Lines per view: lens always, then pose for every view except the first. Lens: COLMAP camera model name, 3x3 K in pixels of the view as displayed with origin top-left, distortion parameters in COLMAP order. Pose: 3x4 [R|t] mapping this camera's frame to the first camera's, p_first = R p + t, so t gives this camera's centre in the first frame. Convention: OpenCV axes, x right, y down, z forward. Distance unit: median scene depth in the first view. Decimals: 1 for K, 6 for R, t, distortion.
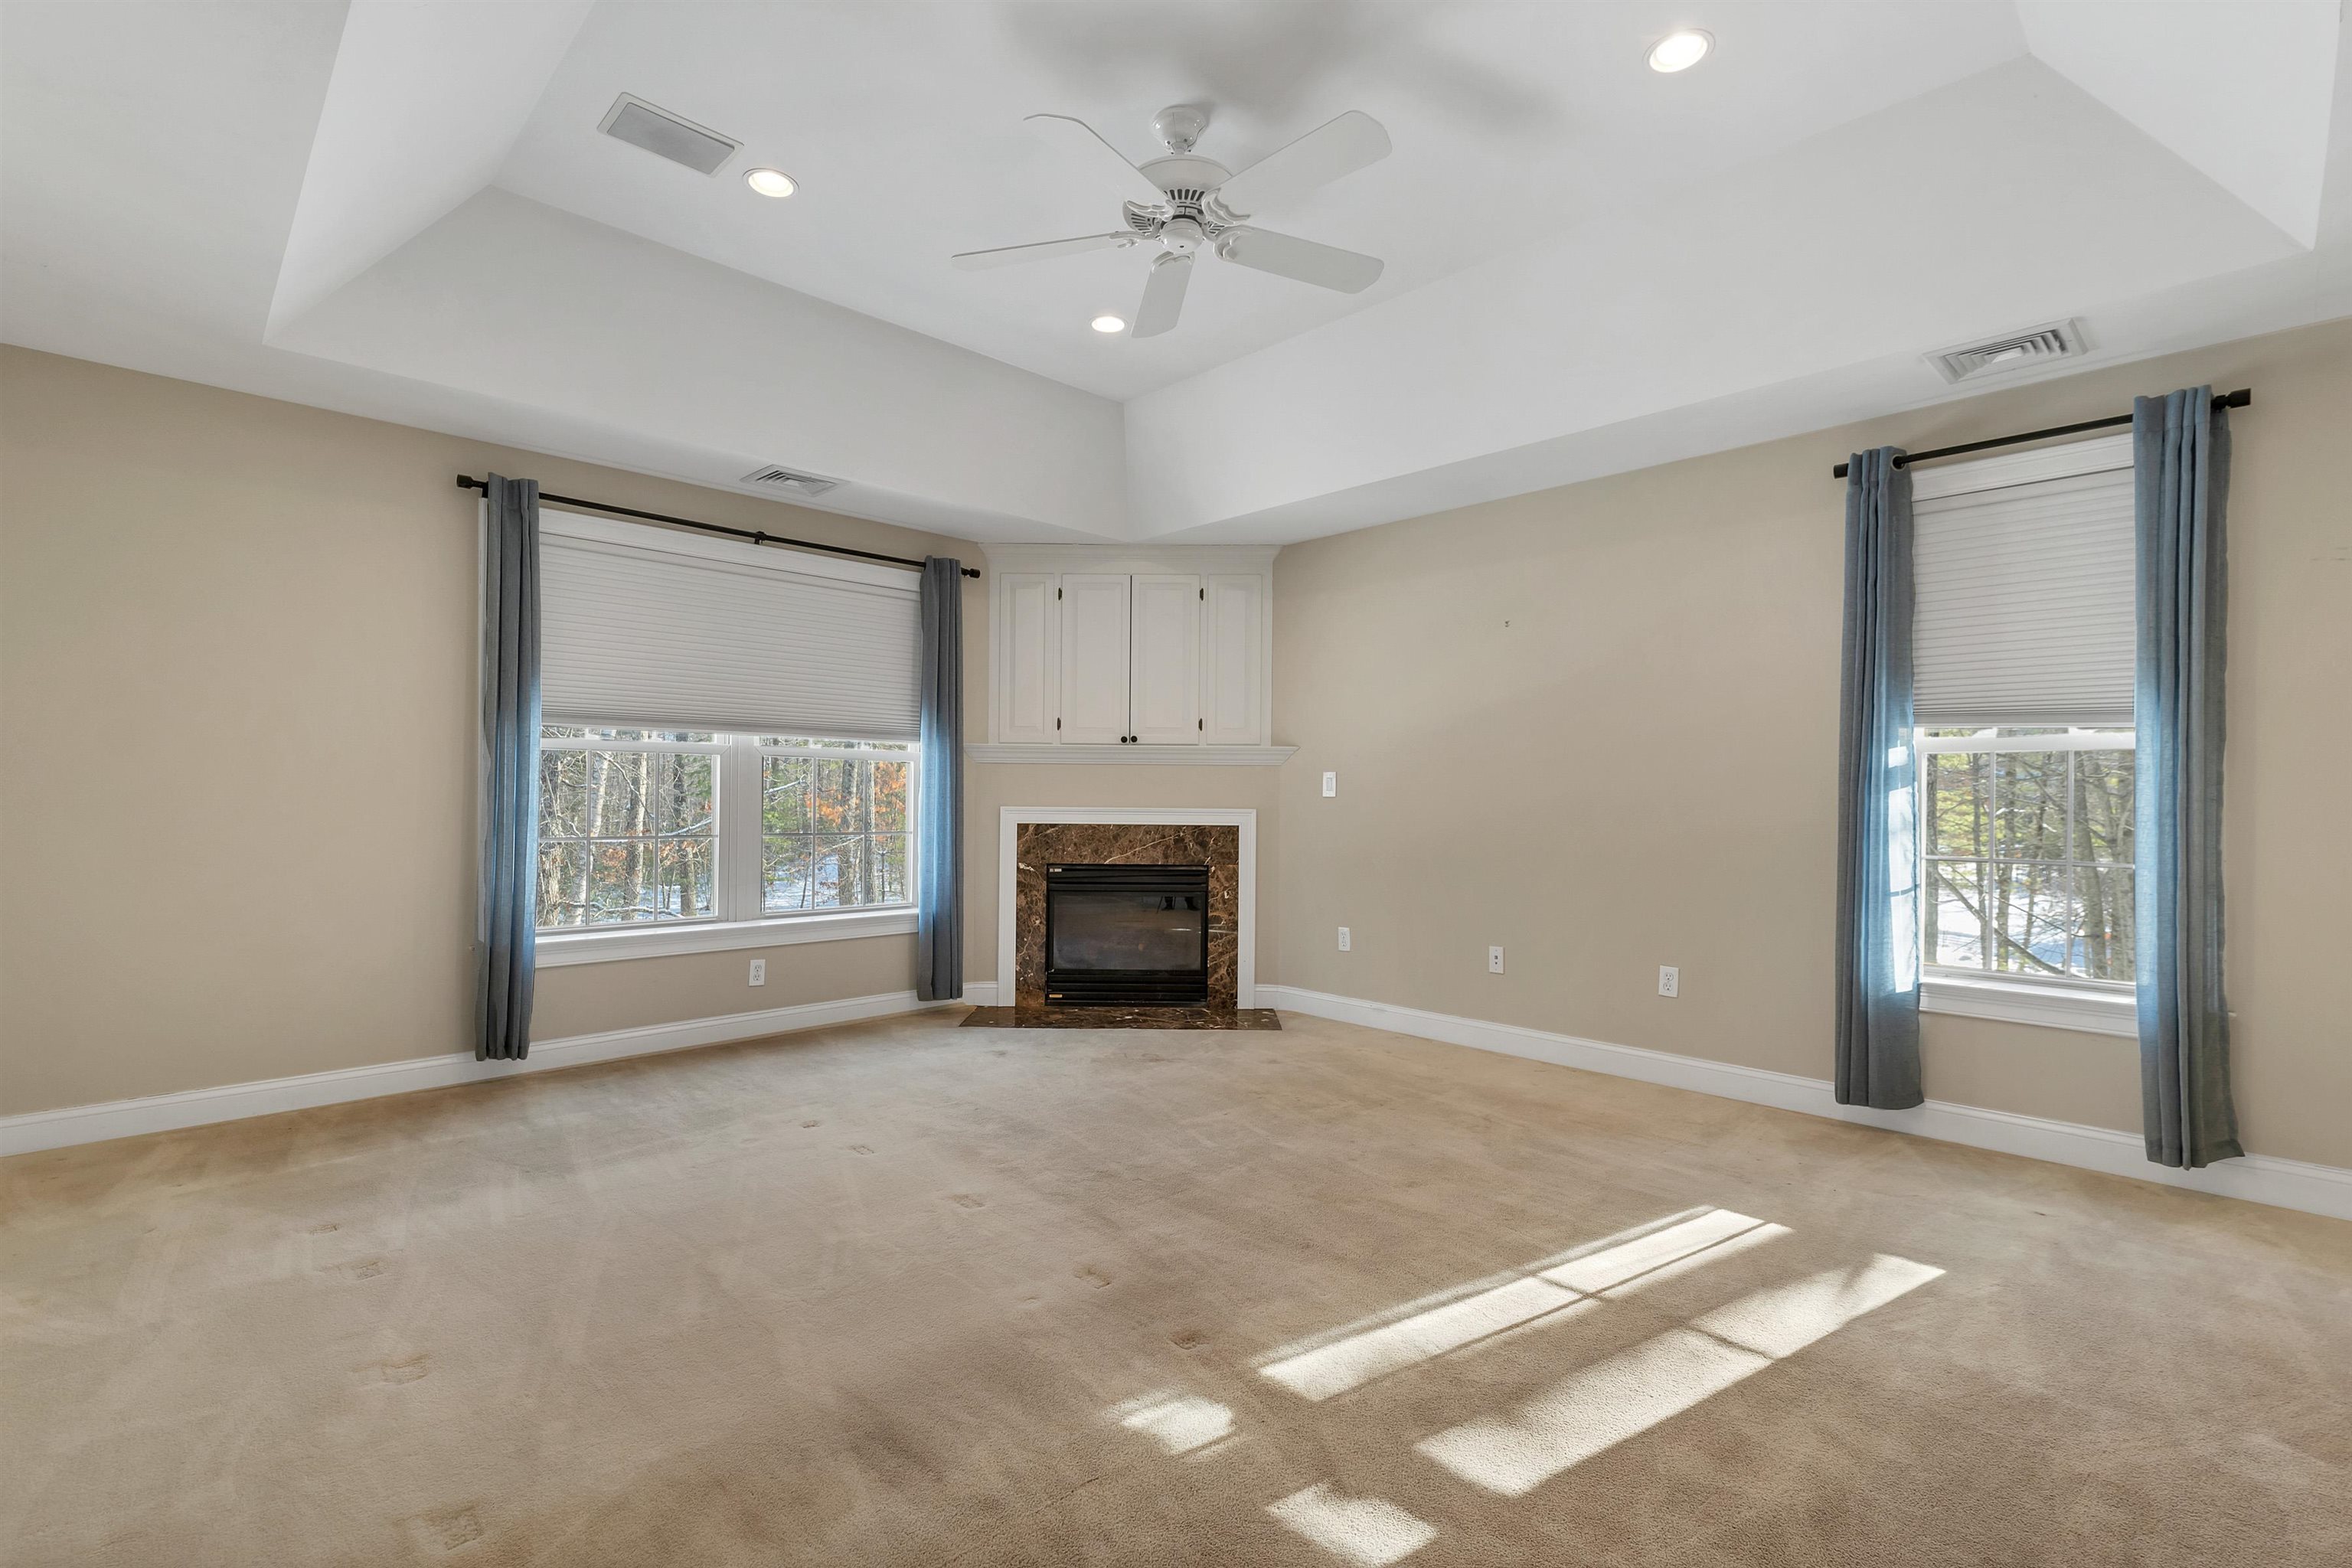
lens RADIAL K [[1063.4, 0, 1212.6], [0, 1063.4, 793.3], [0, 0, 1]] dist [0.002521, 0.000017]
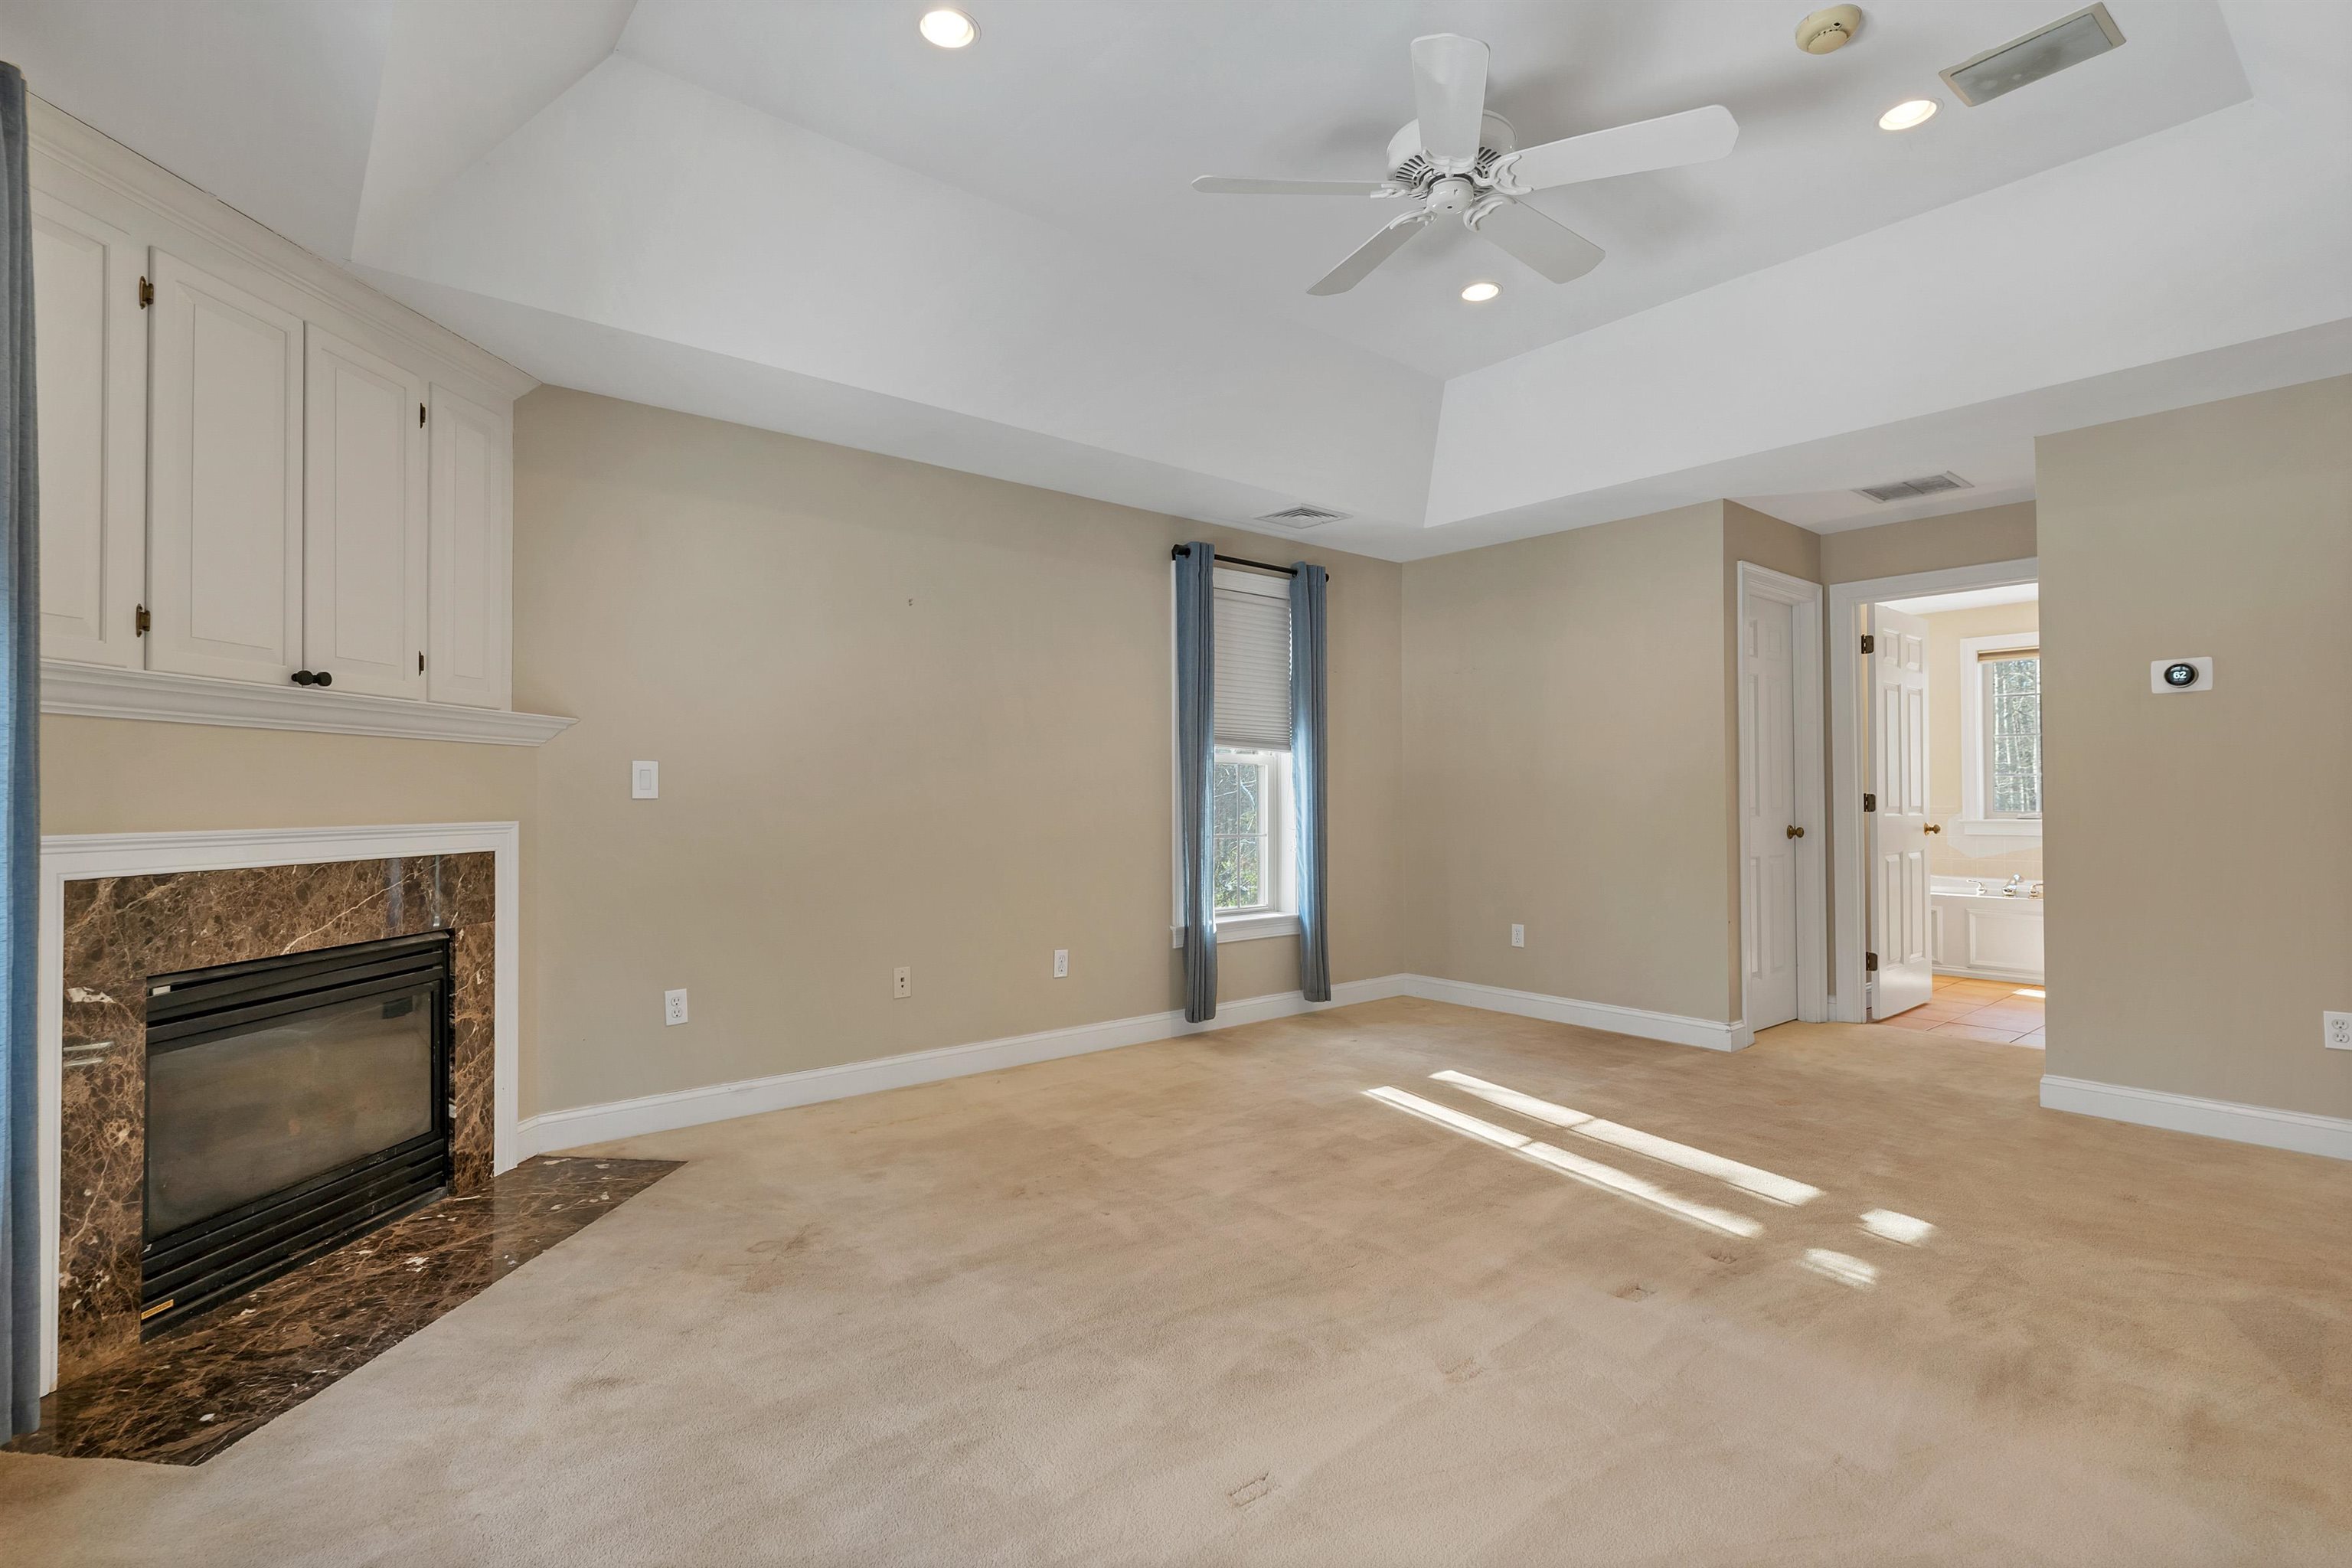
lens RADIAL K [[1063.4, 0, 1212.6], [0, 1063.4, 793.3], [0, 0, 1]] dist [0.002521, 0.000017]
pose [[0.112100, -0.006635, 0.993675, -0.496742], [0.001062, 0.999978, 0.006557, -0.003339], [-0.993696, 0.000321, 0.112105, 0.565723]]
